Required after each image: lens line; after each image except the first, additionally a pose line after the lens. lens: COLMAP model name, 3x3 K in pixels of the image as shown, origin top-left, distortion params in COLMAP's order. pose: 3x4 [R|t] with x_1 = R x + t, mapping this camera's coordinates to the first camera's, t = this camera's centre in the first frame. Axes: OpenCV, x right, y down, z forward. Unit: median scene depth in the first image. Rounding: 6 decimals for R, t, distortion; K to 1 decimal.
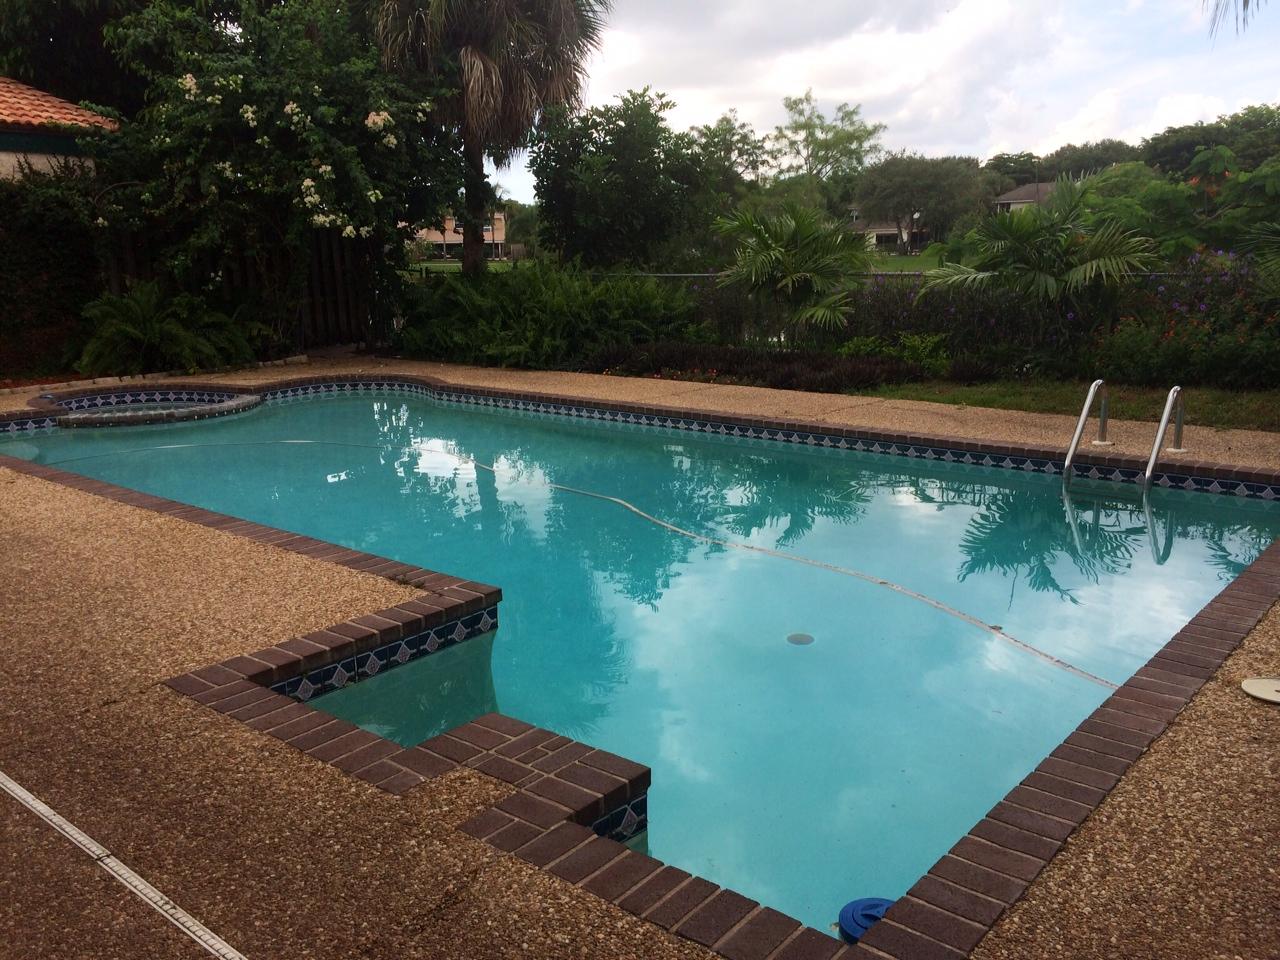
lens RADIAL K [[1104.8, 0, 649.3], [0, 1104.8, 480.3], [0, 0, 1]] dist [0.073555, 0.003054]
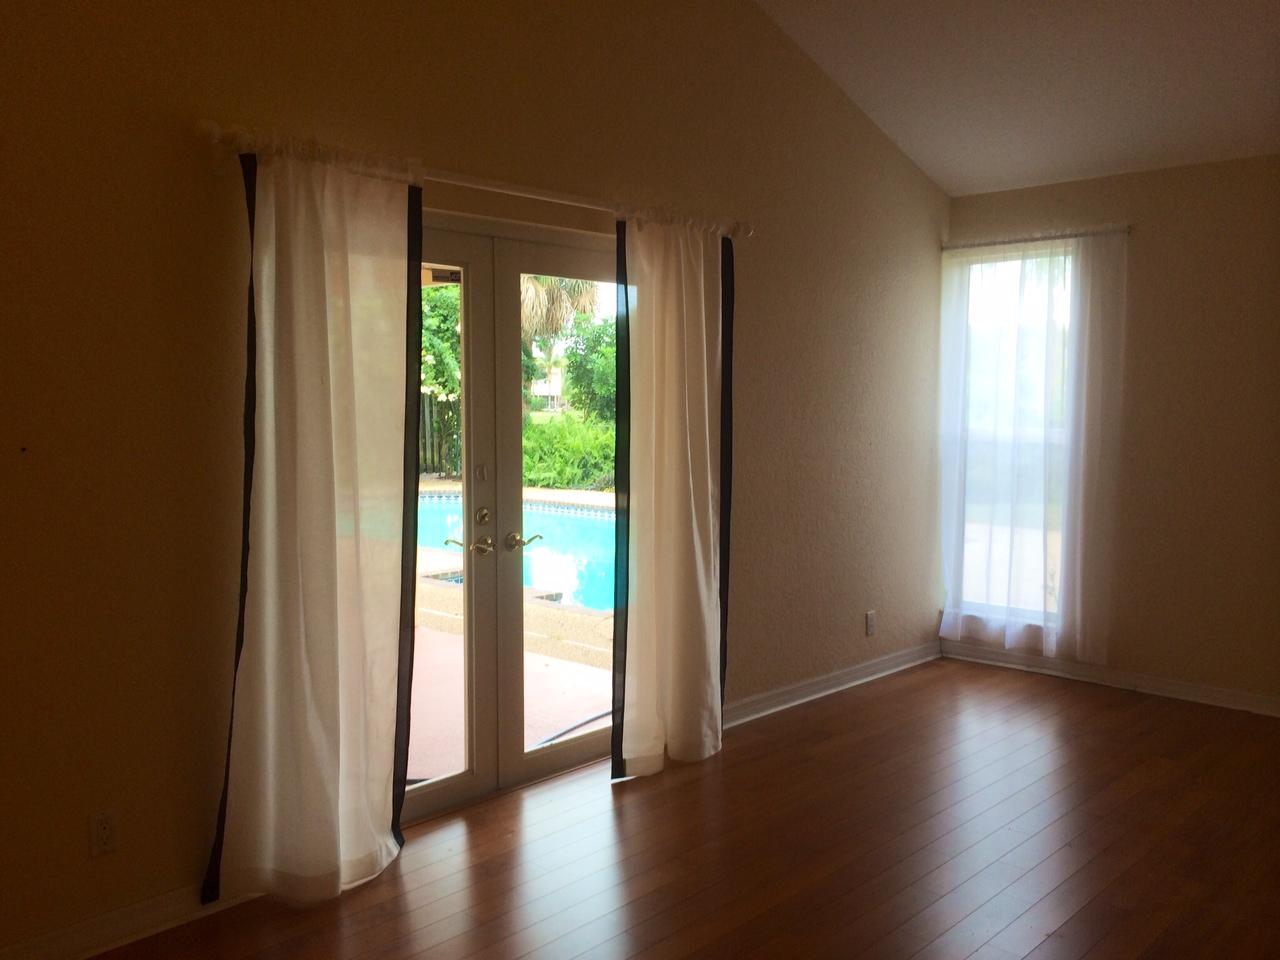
lens RADIAL K [[1104.8, 0, 637.1], [0, 1104.8, 474.5], [0, 0, 1]] dist [0.073555, 0.003054]
pose [[0.998125, 0.016536, -0.058928, 0.084862], [-0.024510, 0.990229, -0.137283, 0.079932], [0.056082, 0.138470, 0.988777, -0.450791]]
